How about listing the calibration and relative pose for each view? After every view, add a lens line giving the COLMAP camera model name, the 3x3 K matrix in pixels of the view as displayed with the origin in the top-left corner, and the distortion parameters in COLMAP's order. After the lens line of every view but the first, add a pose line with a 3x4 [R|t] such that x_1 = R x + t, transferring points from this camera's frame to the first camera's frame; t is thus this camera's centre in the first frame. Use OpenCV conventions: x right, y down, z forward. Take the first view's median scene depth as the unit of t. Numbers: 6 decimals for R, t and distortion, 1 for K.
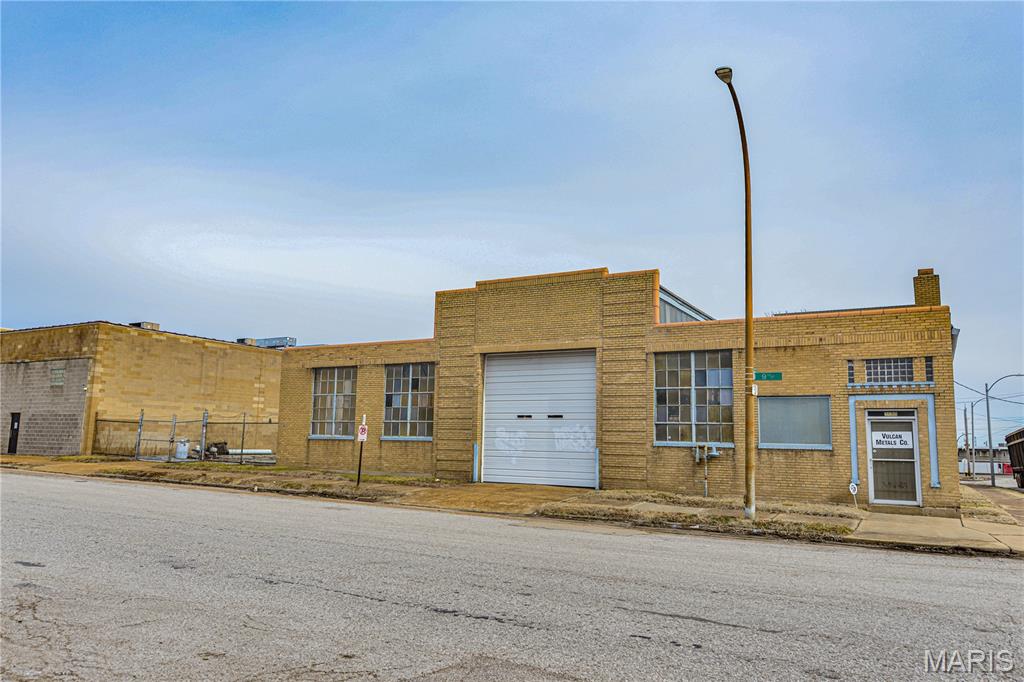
lens RADIAL K [[714.3, 0, 512.0], [0, 714.3, 341.0], [0, 0, 1]] dist [0.000472, -0.002271]
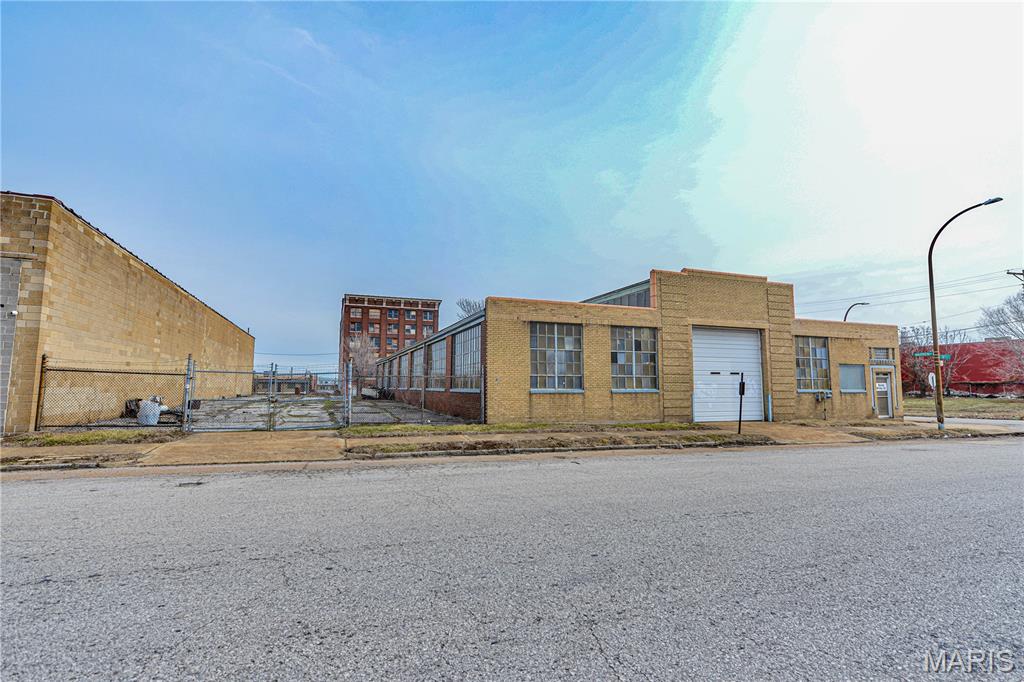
lens RADIAL K [[504.3, 0, 512.0], [0, 504.3, 341.0], [0, 0, 1]] dist [0.002087, 0.000146]
pose [[0.633557, 0.055136, 0.771729, -0.930278], [-0.095368, 0.995416, 0.007175, 0.069735], [-0.767796, -0.078144, 0.635912, 0.644587]]
